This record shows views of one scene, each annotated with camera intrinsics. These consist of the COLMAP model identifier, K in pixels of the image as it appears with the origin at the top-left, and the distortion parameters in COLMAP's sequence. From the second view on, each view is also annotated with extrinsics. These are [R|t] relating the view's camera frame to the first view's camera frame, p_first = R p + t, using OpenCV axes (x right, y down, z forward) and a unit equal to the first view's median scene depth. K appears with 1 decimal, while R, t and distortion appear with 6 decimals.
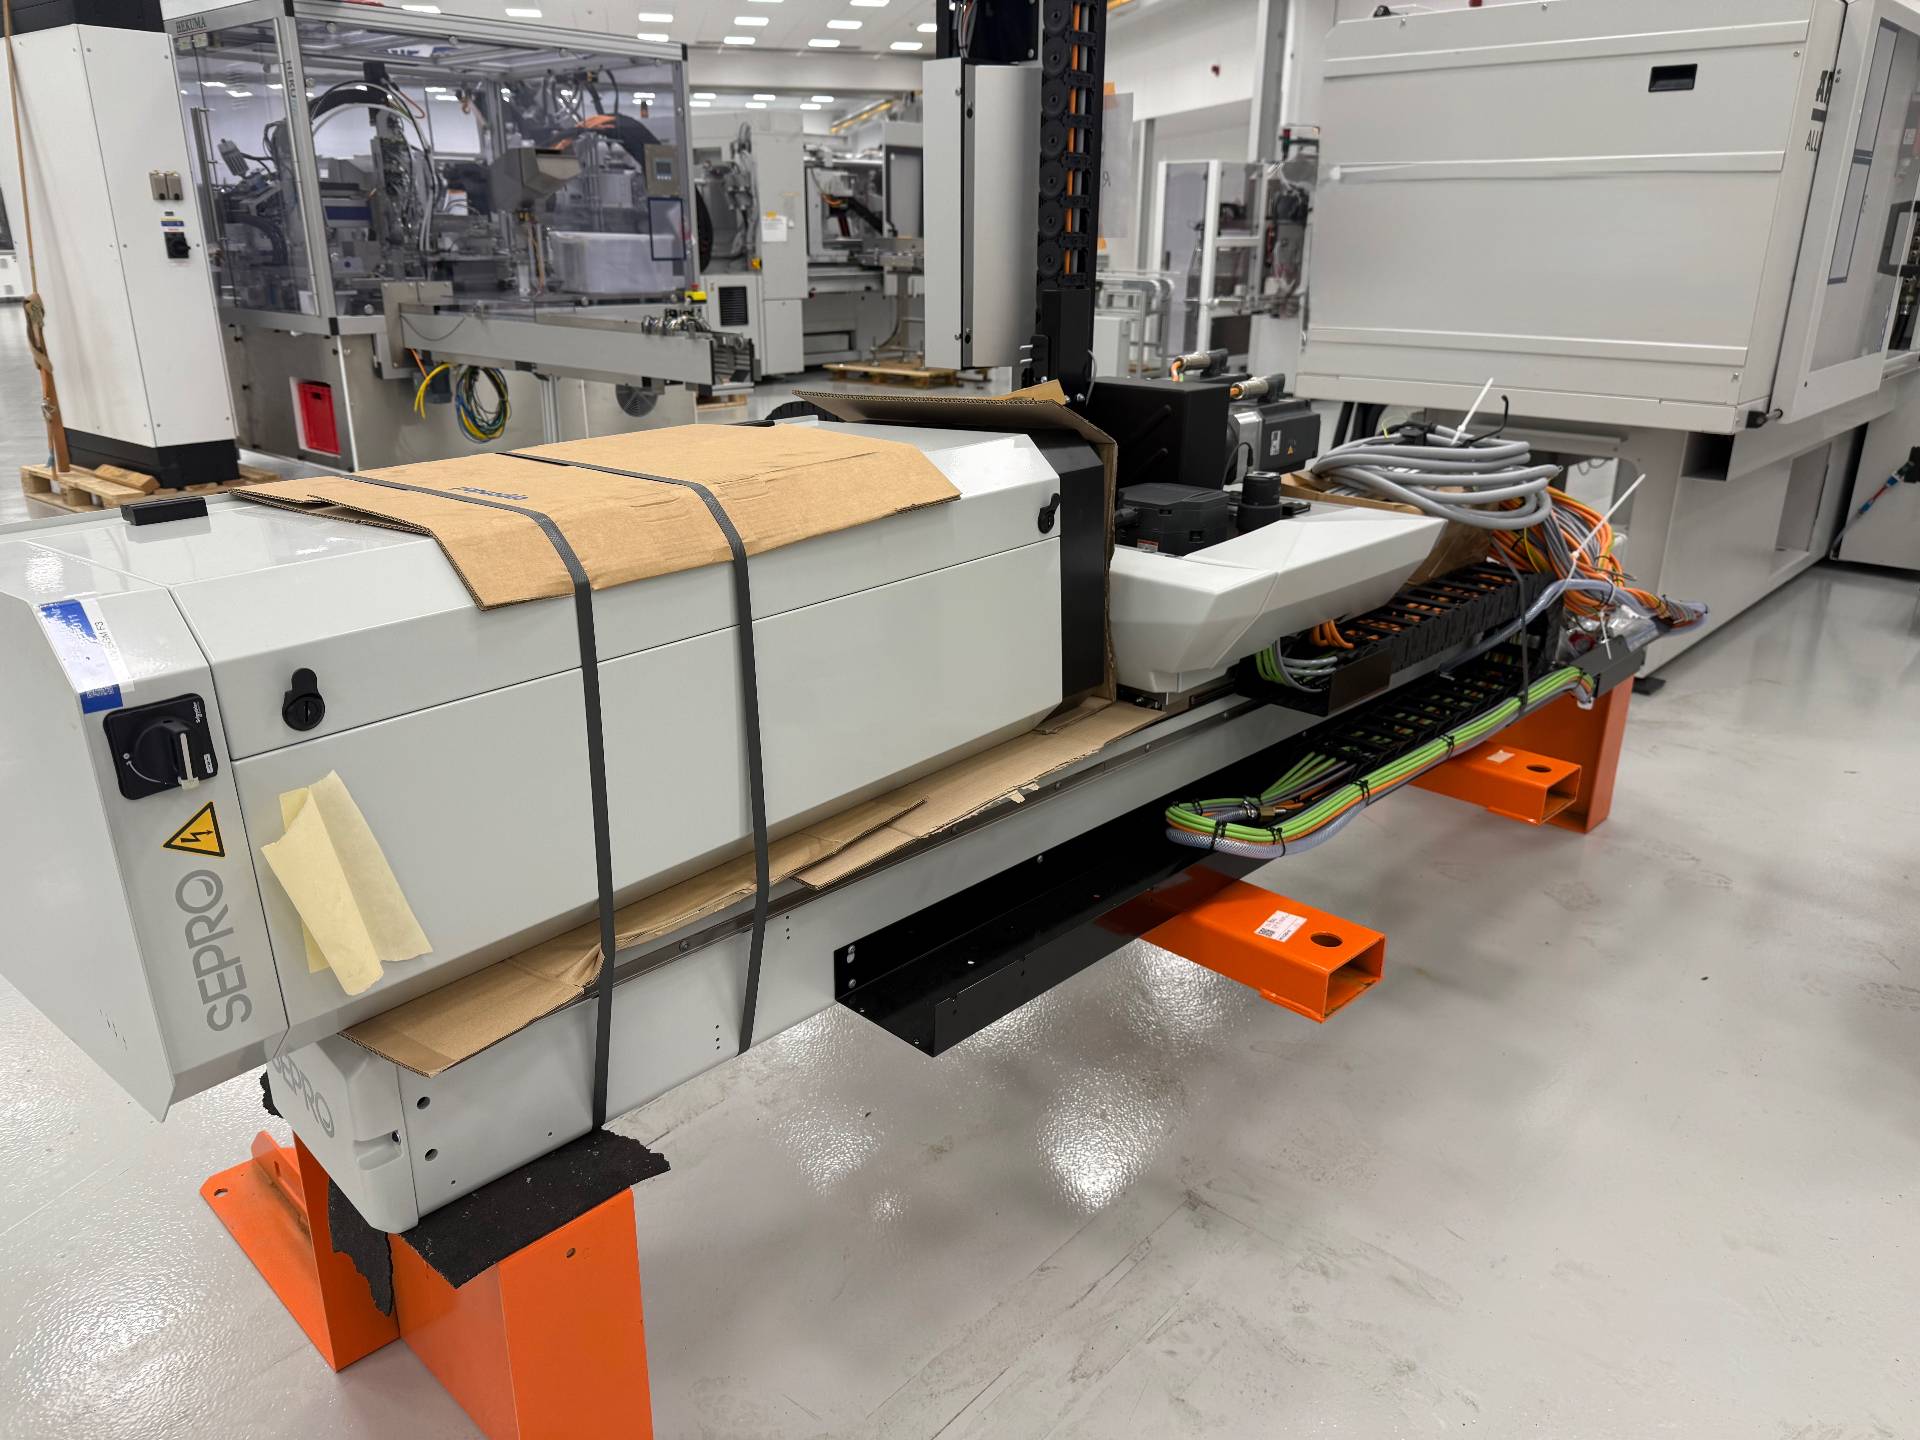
lens RADIAL K [[1376.7, 0, 955.8], [0, 1376.7, 721.3], [0, 0, 1]] dist [-0.008484, -0.003799]
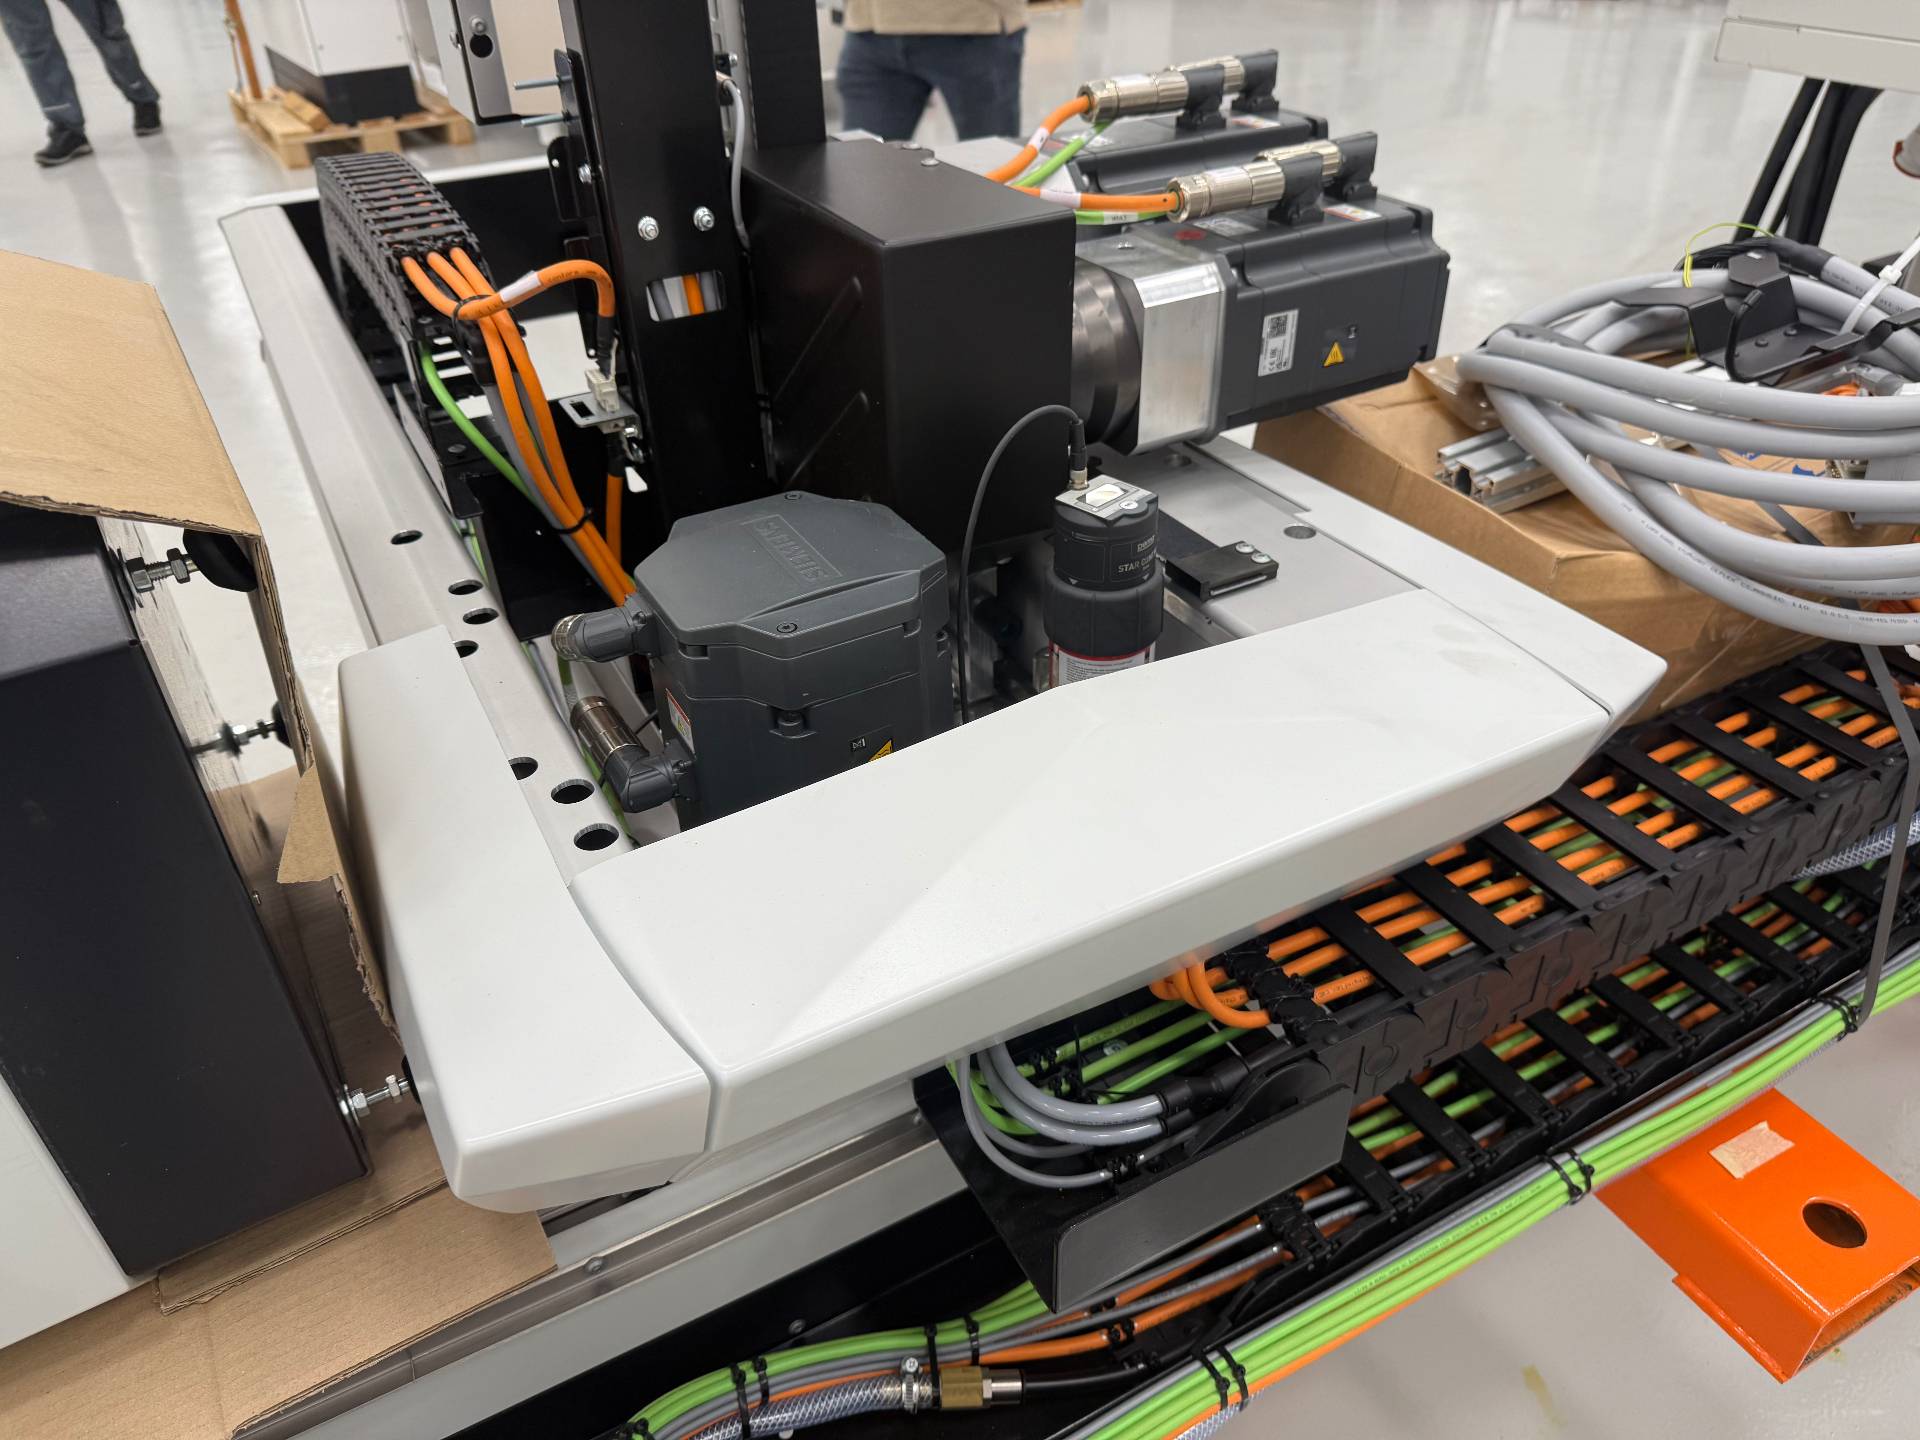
lens RADIAL K [[1376.7, 0, 964.3], [0, 1376.7, 717.4], [0, 0, 1]] dist [-0.008484, -0.003799]
pose [[0.950216, 0.150328, -0.272932, 0.265309], [-0.073118, 0.959041, 0.273668, -0.197243], [0.302893, -0.240087, 0.922287, 0.581525]]
